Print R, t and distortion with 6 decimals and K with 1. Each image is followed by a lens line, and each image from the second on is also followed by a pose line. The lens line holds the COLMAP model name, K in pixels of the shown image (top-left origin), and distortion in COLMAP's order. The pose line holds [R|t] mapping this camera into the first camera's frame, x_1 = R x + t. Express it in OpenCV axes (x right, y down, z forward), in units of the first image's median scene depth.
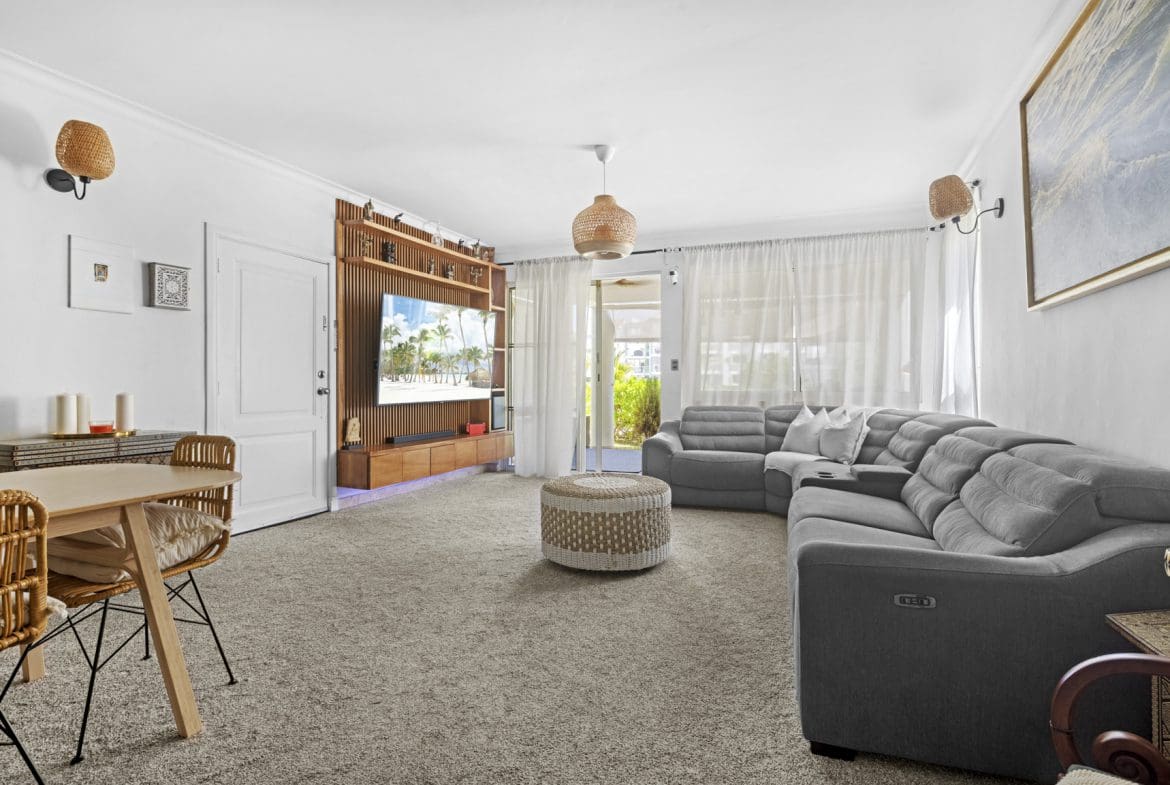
lens RADIAL K [[575.5, 0, 588.8], [0, 575.5, 379.7], [0, 0, 1]] dist [-0.004669, -0.000292]
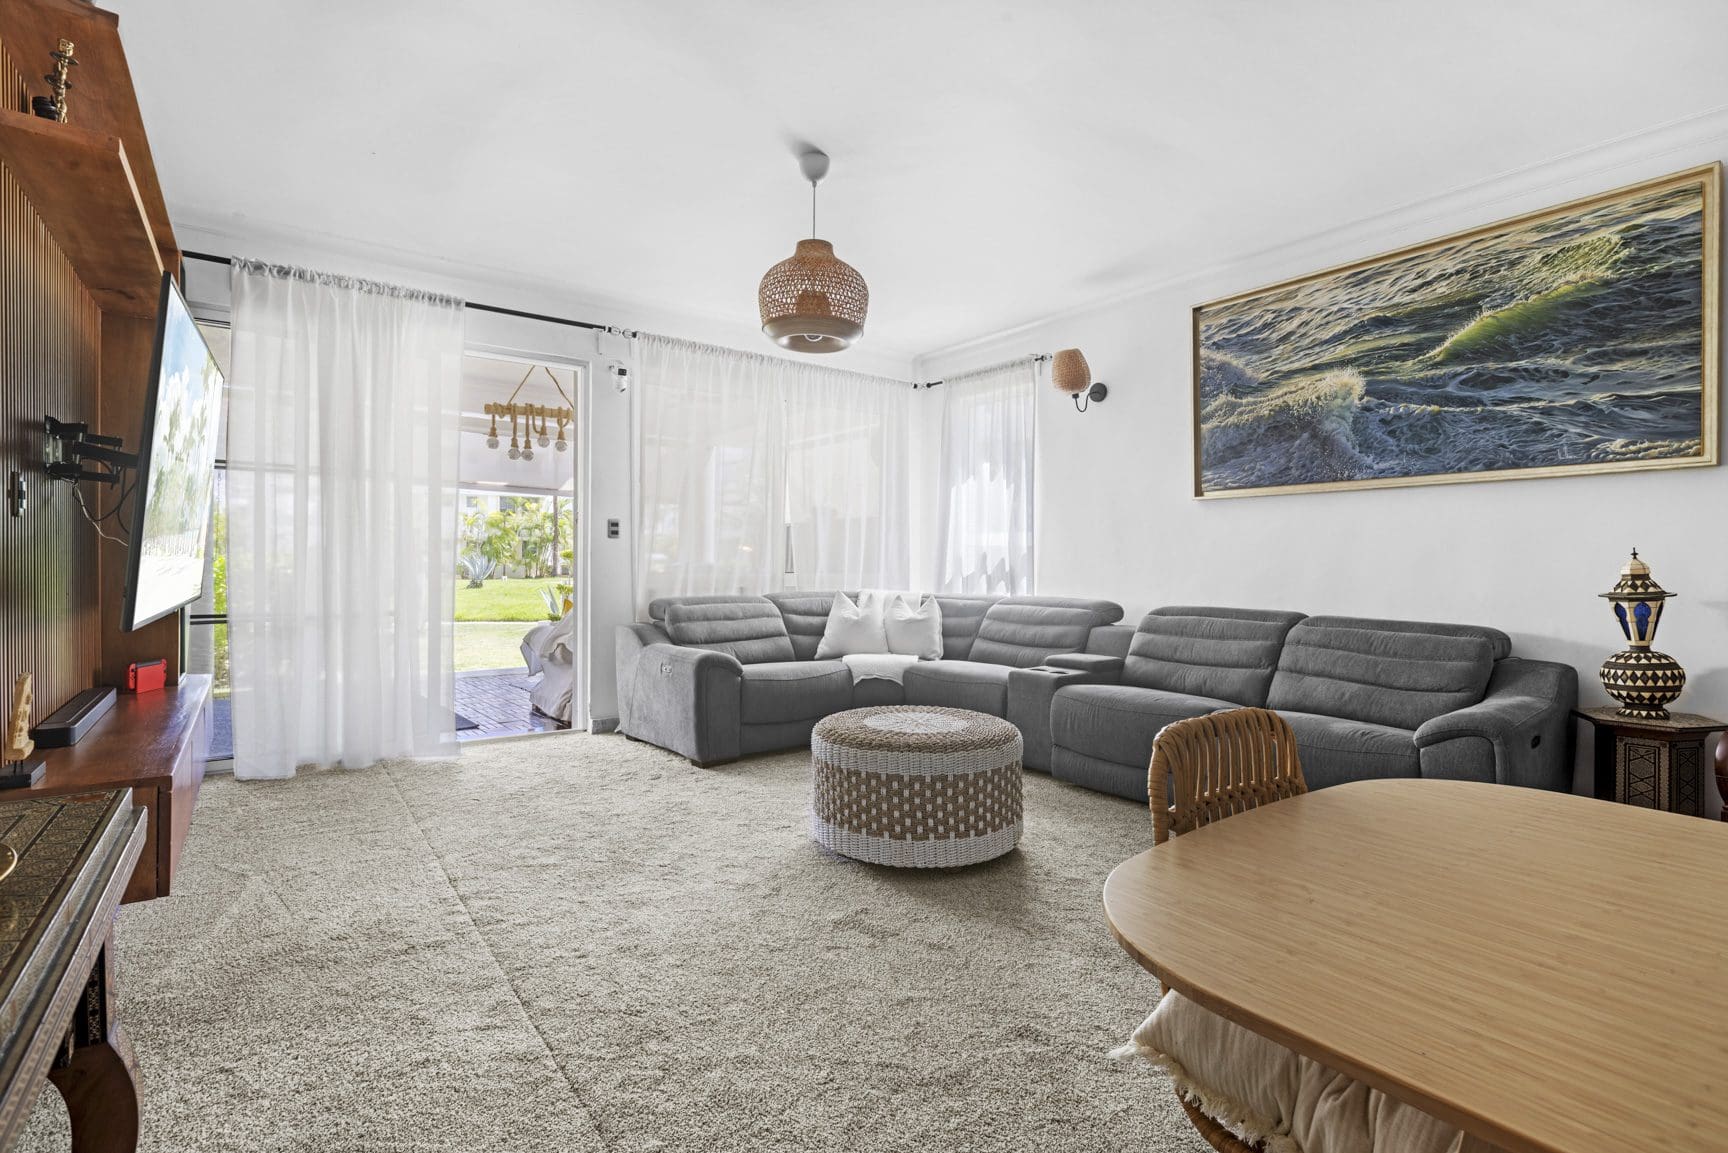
lens RADIAL K [[831.8, 0, 868.4], [0, 831.8, 573.3], [0, 0, 1]] dist [-0.002369, -0.000449]
pose [[0.510382, -0.007958, 0.859911, -0.556904], [-0.013629, 0.999757, 0.017341, 0.001399], [-0.859840, -0.020570, 0.510150, 0.426348]]
